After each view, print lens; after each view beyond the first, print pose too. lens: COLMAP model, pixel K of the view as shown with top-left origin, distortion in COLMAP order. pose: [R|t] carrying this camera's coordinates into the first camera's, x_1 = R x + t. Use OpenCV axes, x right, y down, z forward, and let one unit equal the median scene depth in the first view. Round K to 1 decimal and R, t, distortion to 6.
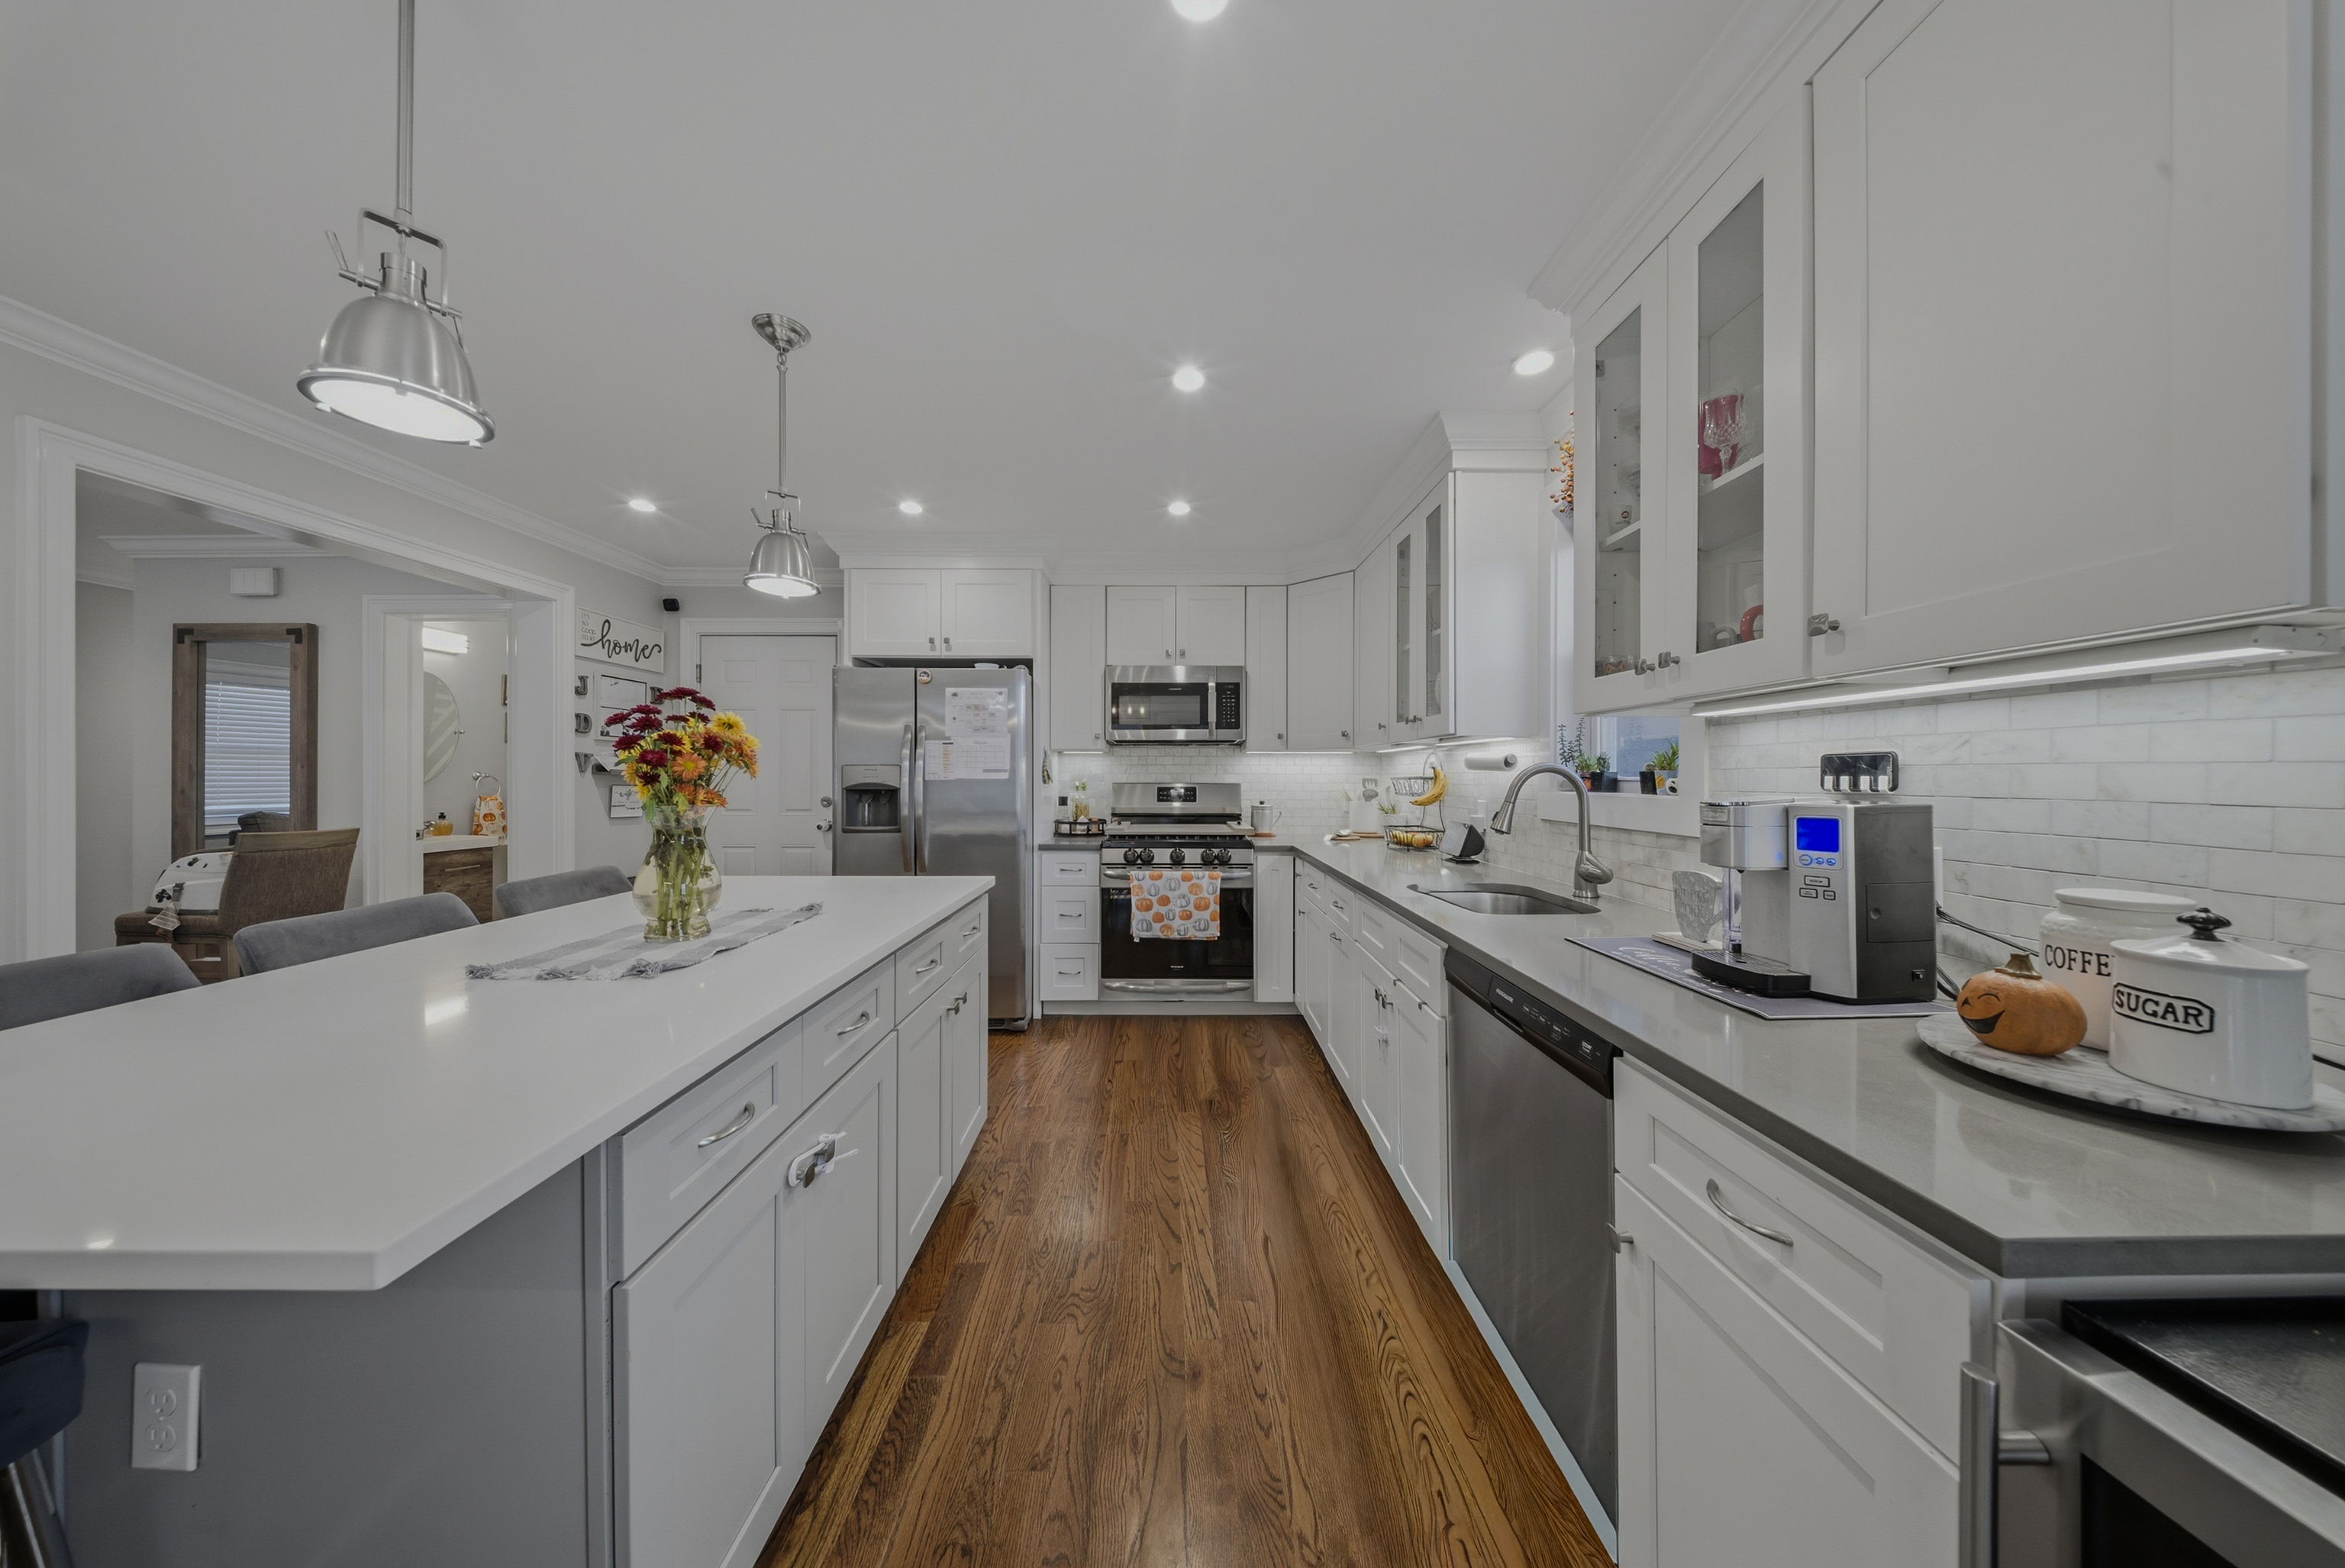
lens RADIAL K [[699.8, 0, 1166.4], [0, 699.8, 774.2], [0, 0, 1]] dist [0.000978, -0.000033]
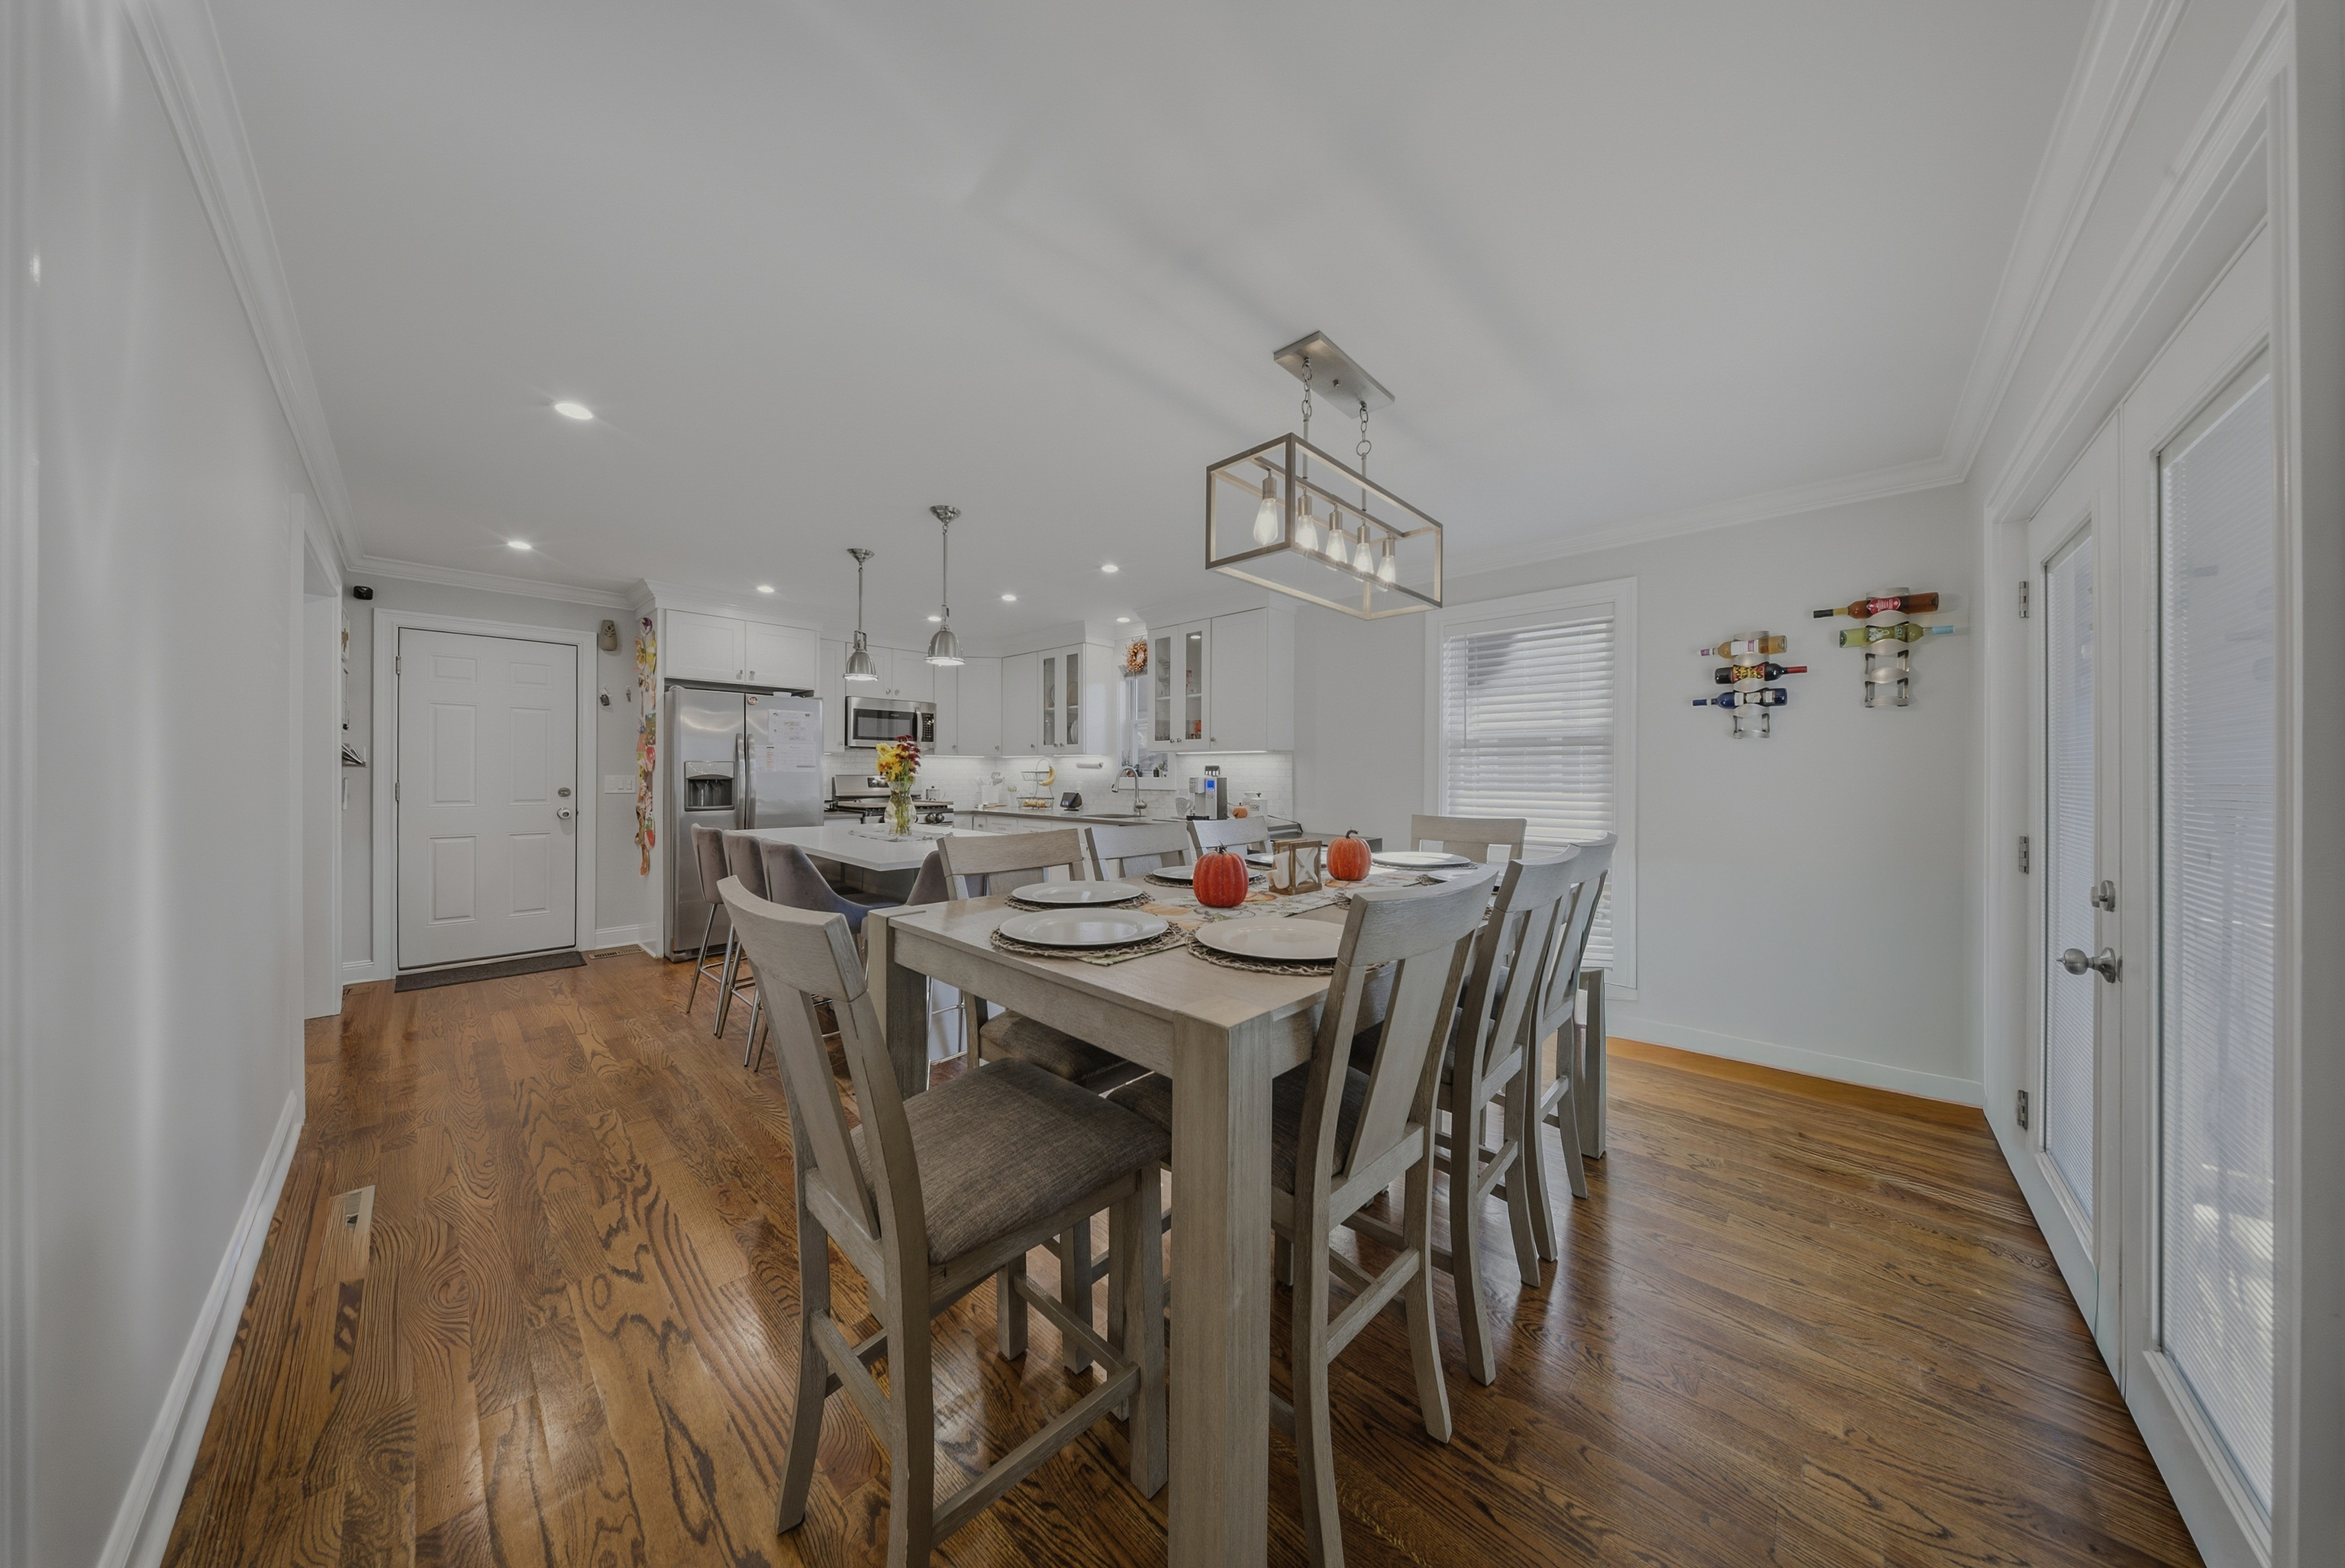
lens RADIAL K [[699.8, 0, 1181.8], [0, 699.8, 774.9], [0, 0, 1]] dist [0.000978, -0.000033]
pose [[0.676674, -0.000626, 0.736283, -0.804691], [-0.004810, 0.999975, 0.005271, 0.001418], [-0.736267, -0.007109, 0.676653, -0.611615]]
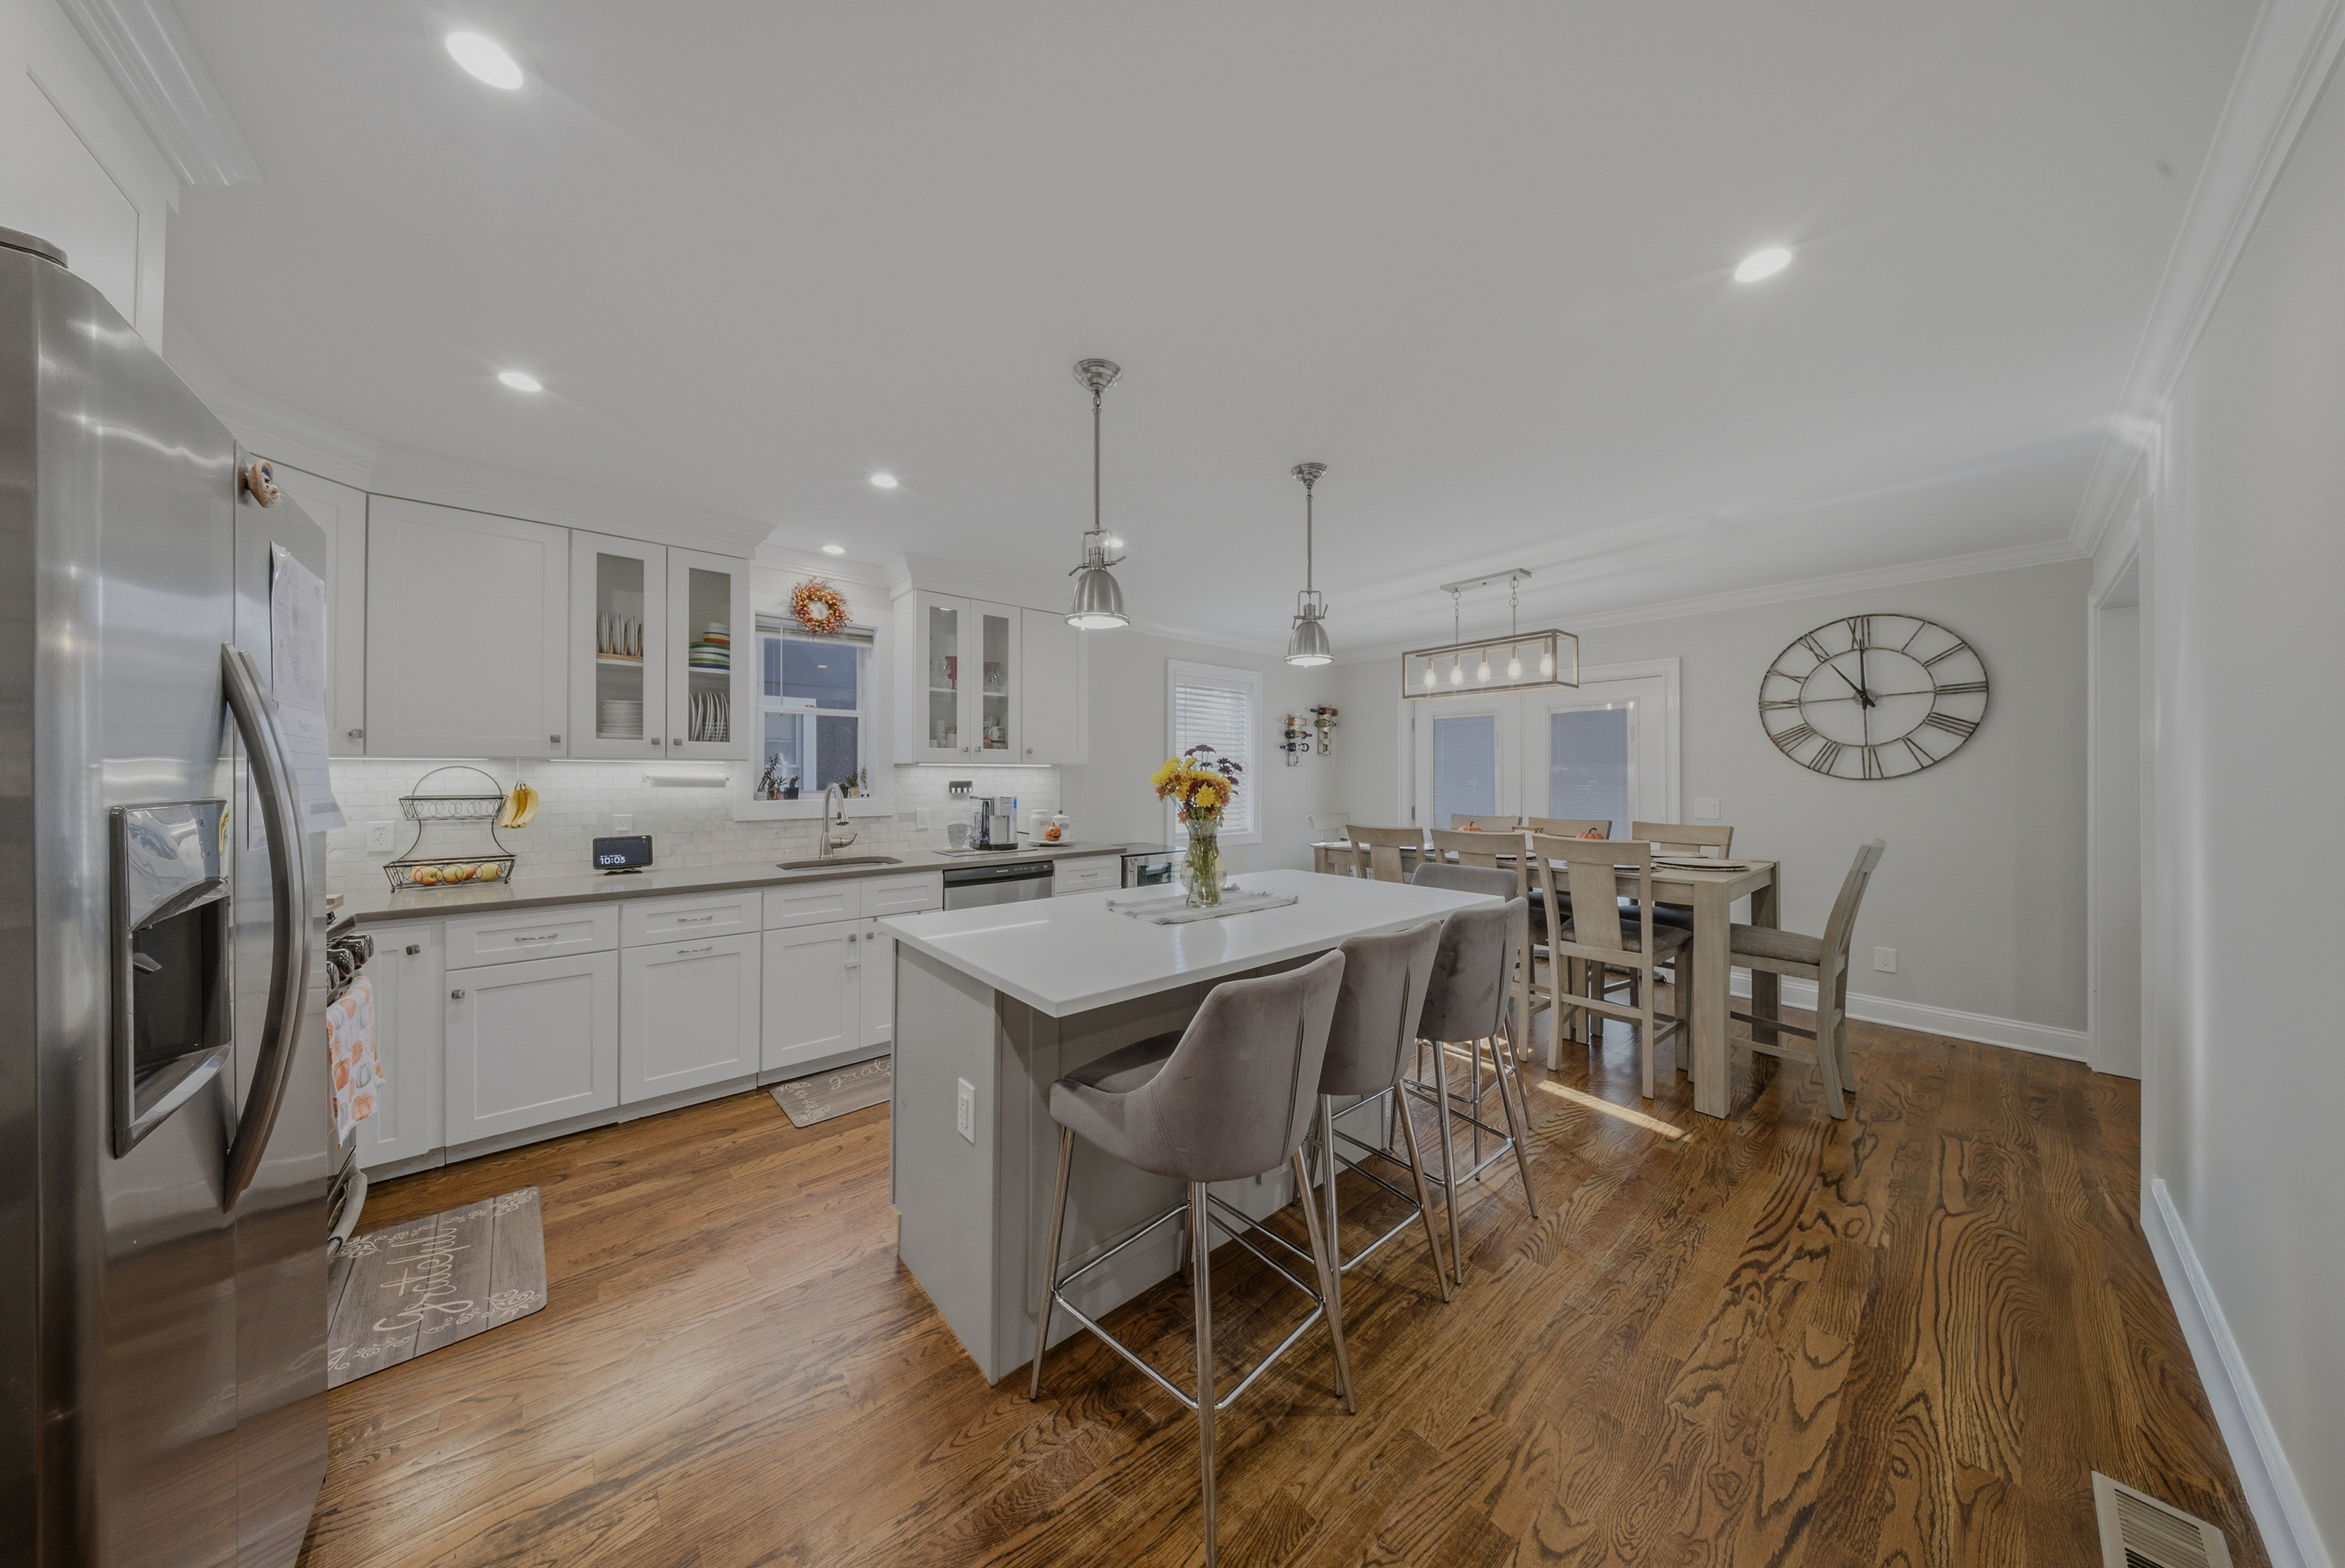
lens RADIAL K [[699.8, 0, 1173.8], [0, 699.8, 775.8], [0, 0, 1]] dist [0.000978, -0.000033]
pose [[-0.652486, -0.001595, 0.757799, -0.793277], [-0.003375, 0.999994, -0.000802, -0.021380], [-0.757793, -0.003081, -0.652487, 0.908418]]
